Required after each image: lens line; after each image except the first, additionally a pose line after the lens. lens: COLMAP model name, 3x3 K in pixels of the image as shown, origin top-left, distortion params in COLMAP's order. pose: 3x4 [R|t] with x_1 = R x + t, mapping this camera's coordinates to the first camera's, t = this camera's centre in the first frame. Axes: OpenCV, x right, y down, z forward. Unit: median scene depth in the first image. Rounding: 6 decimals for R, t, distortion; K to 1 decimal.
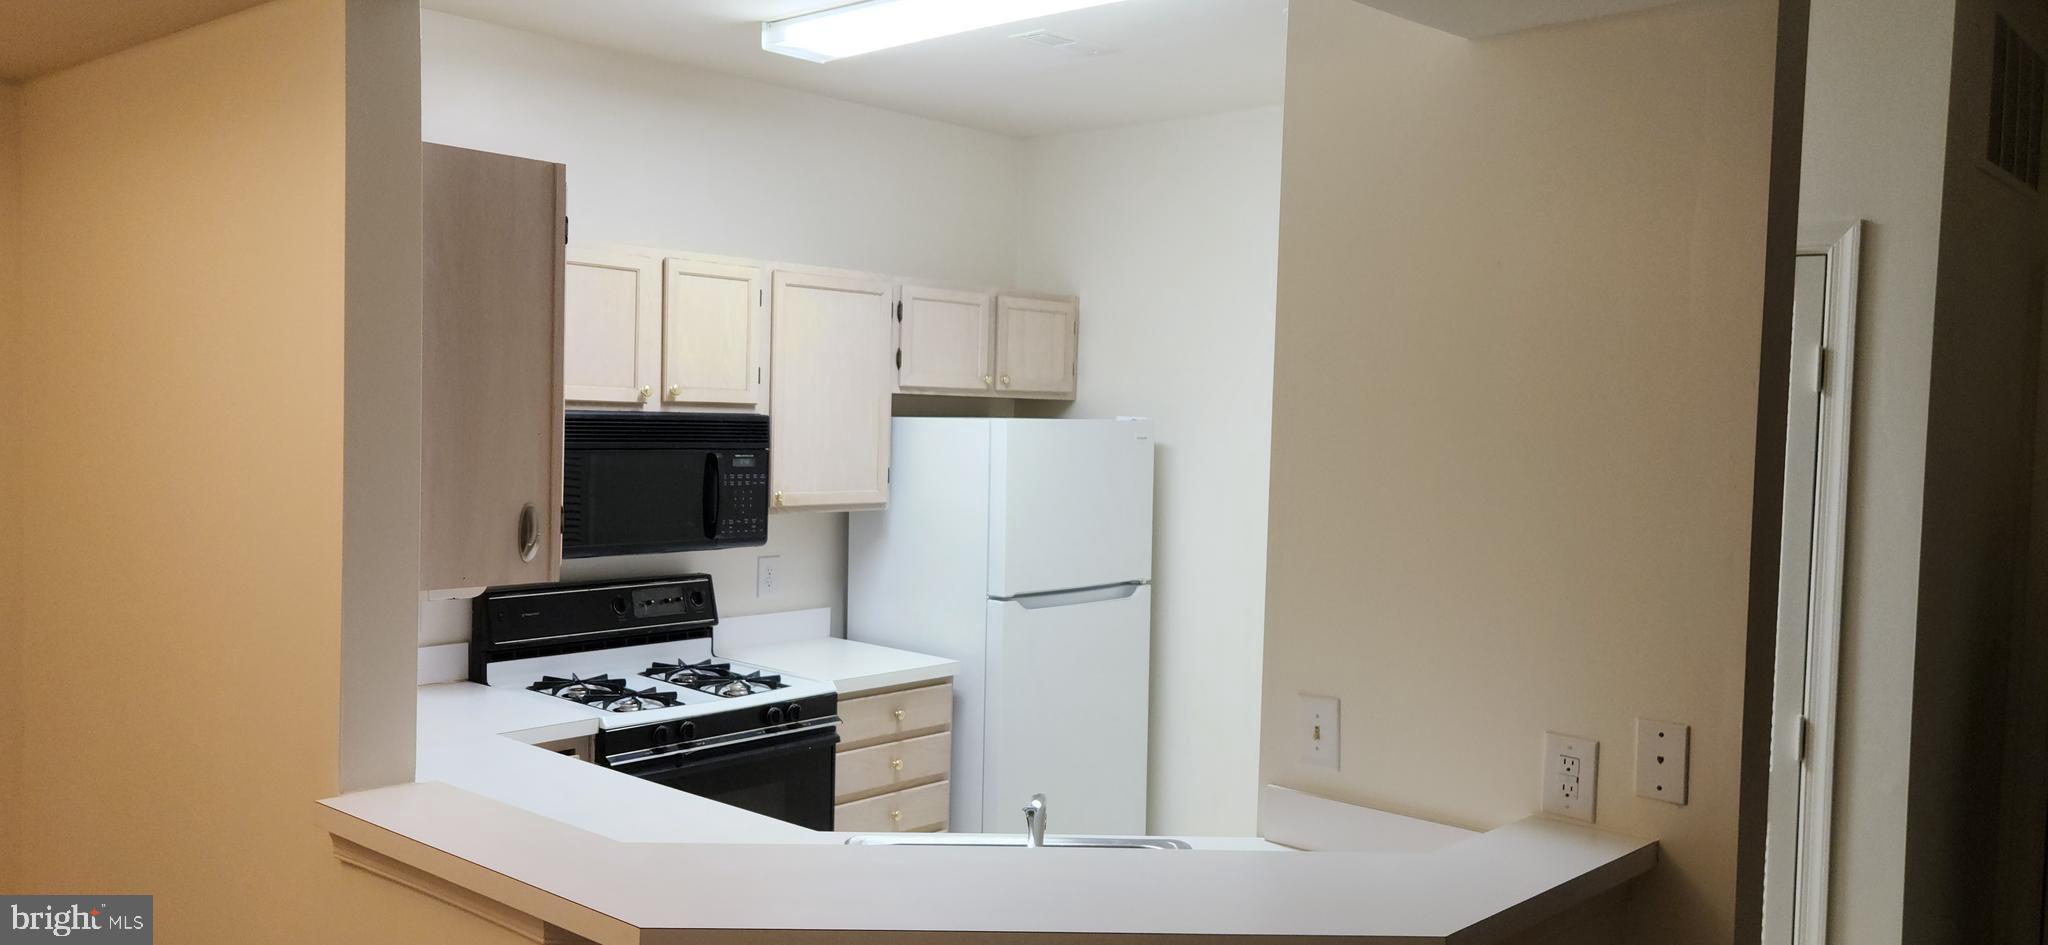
lens RADIAL K [[1557.4, 0, 1024.0], [0, 1557.4, 472.5], [0, 0, 1]] dist [0.050868, -0.000988]
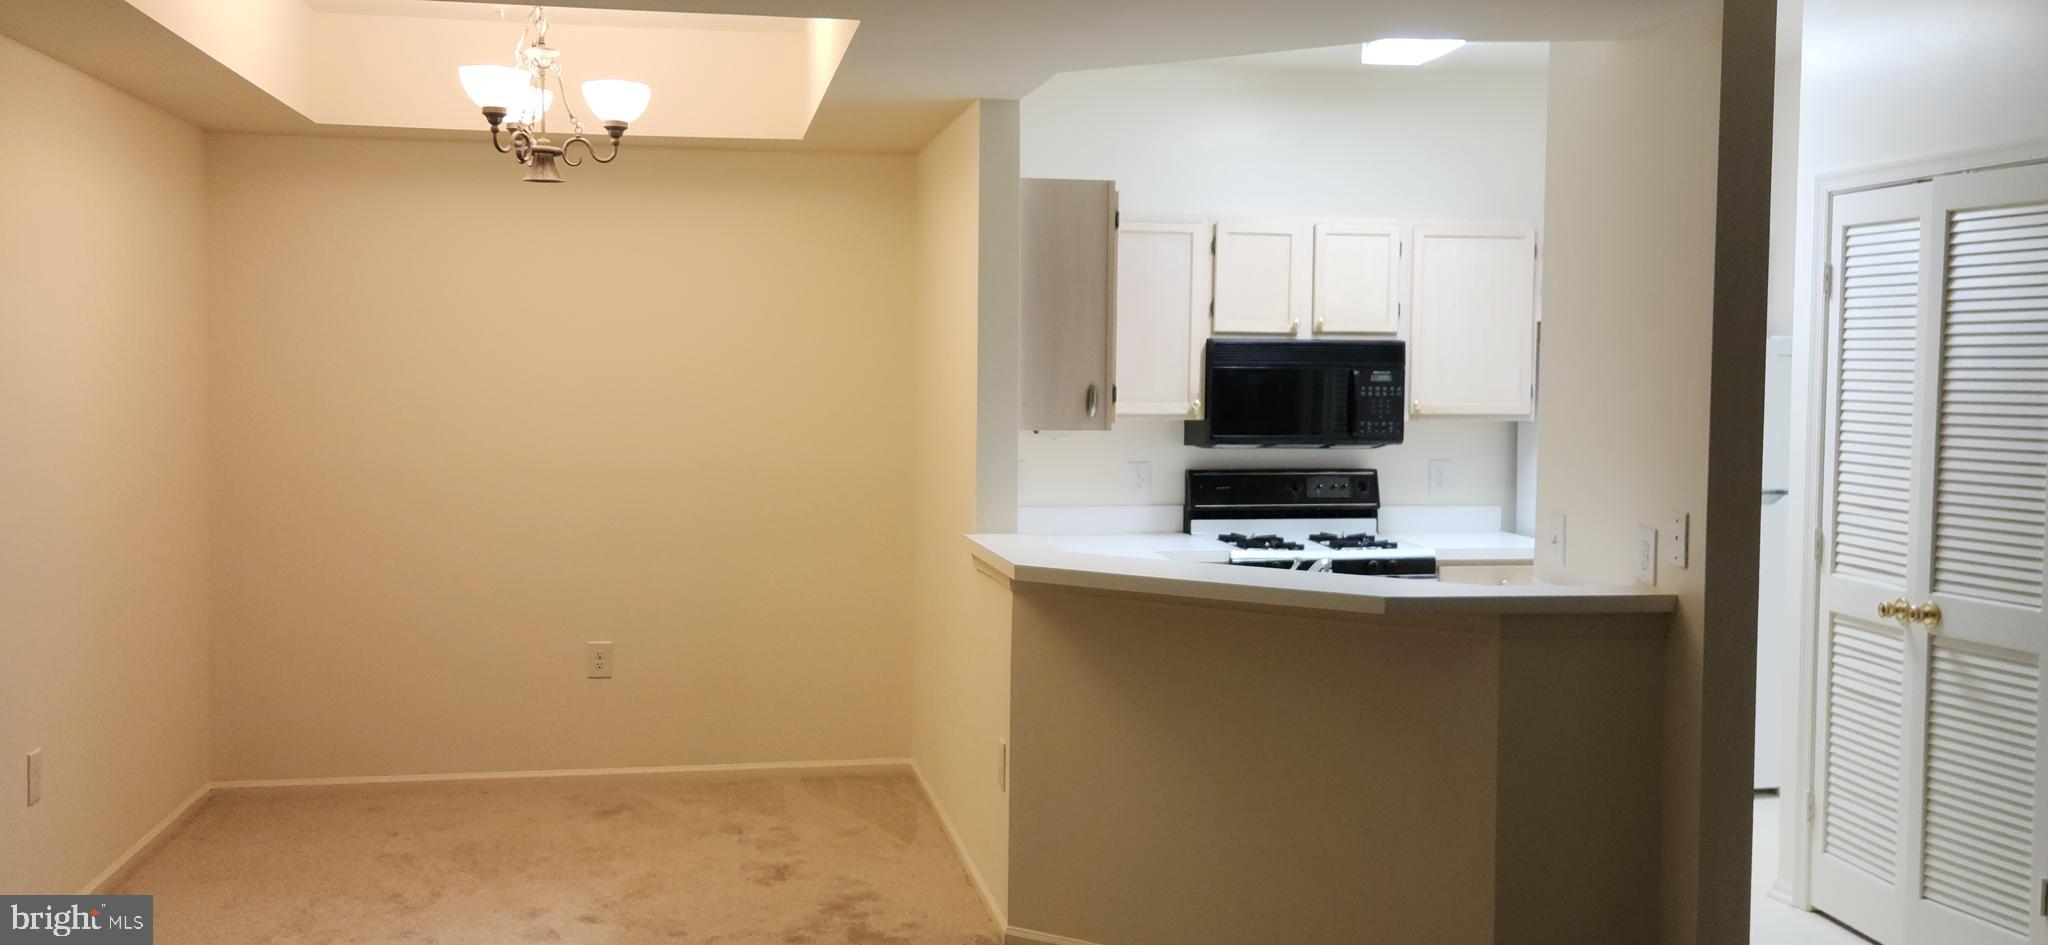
lens RADIAL K [[1798.1, 0, 1024.0], [0, 1798.1, 472.5], [0, 0, 1]] dist [0.116537, -0.000771]
pose [[0.790101, 0.016034, -0.612767, 0.490079], [-0.011907, 0.999871, 0.010809, 0.057601], [0.612861, -0.001244, 0.790190, -0.348216]]
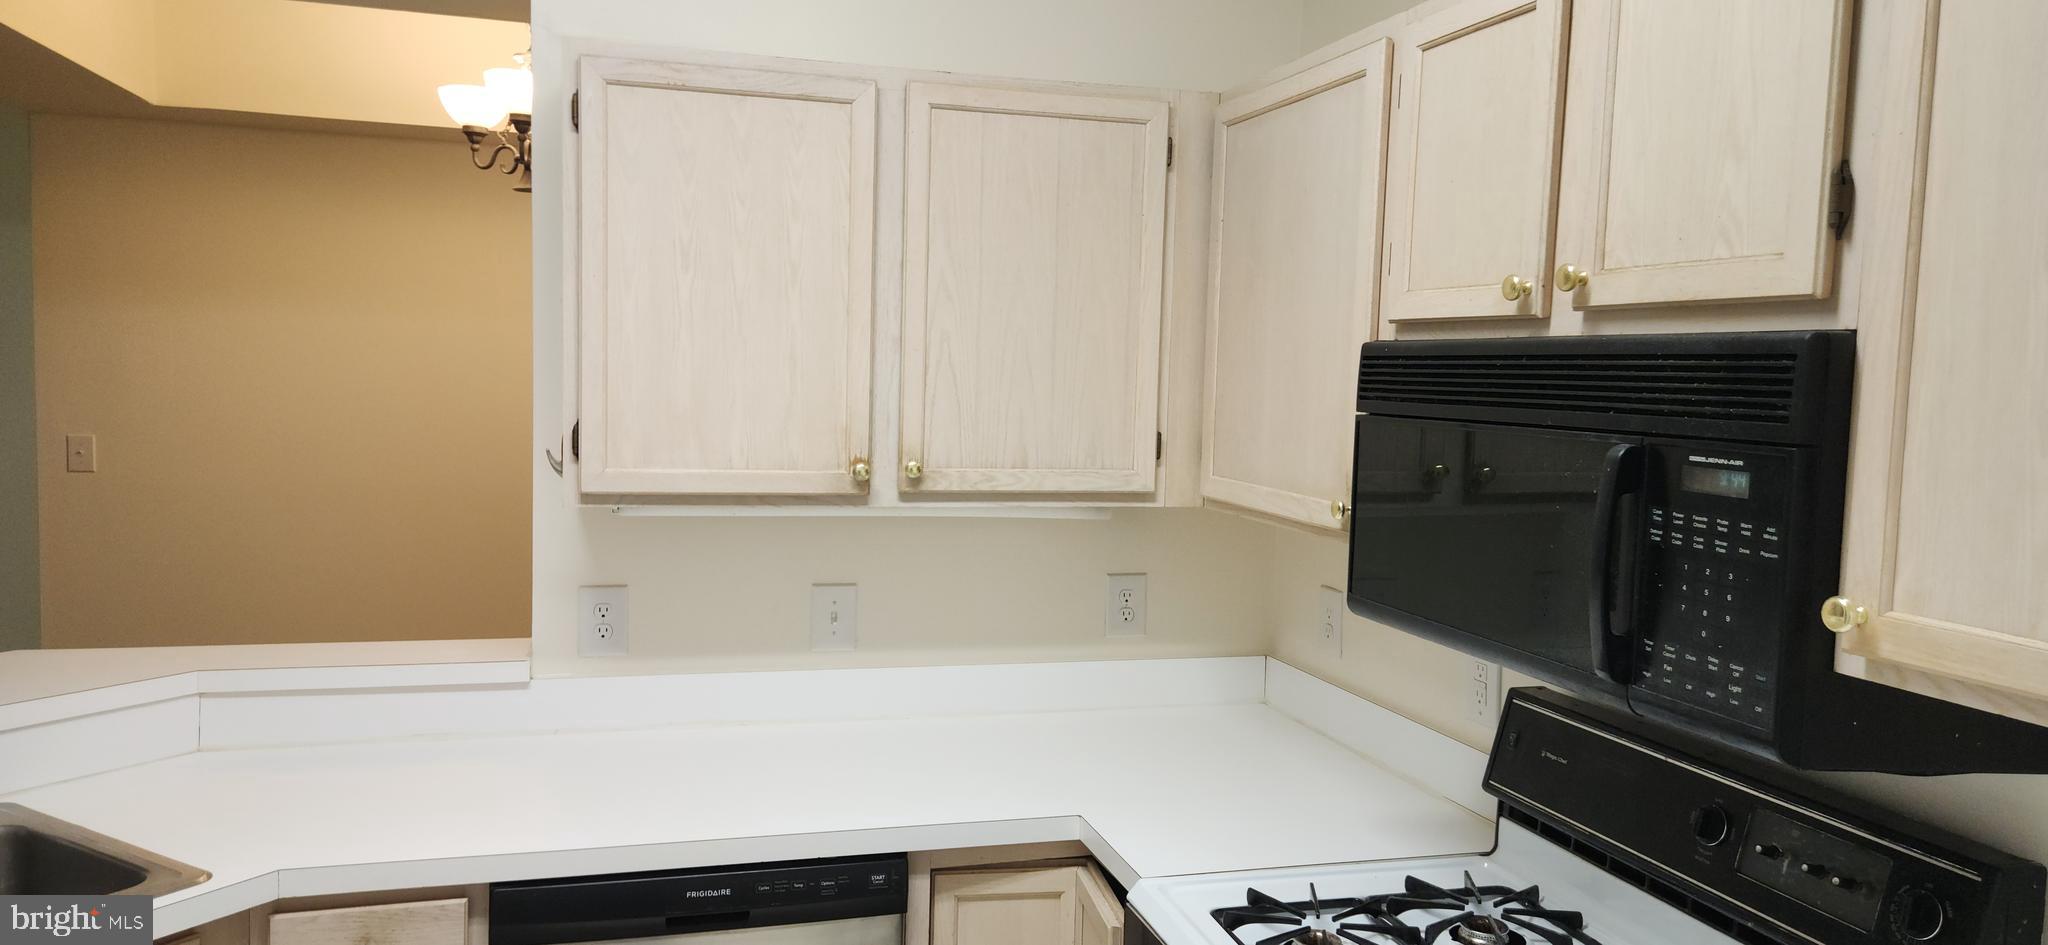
lens RADIAL K [[1369.4, 0, 998.4], [0, 1369.4, 469.1], [0, 0, 1]] dist [0.067325, -0.068766]
pose [[-0.554673, 0.018561, -0.831861, 0.138803], [-0.078998, 0.994060, 0.074855, -0.018284], [0.828310, 0.107235, -0.549912, 1.012680]]
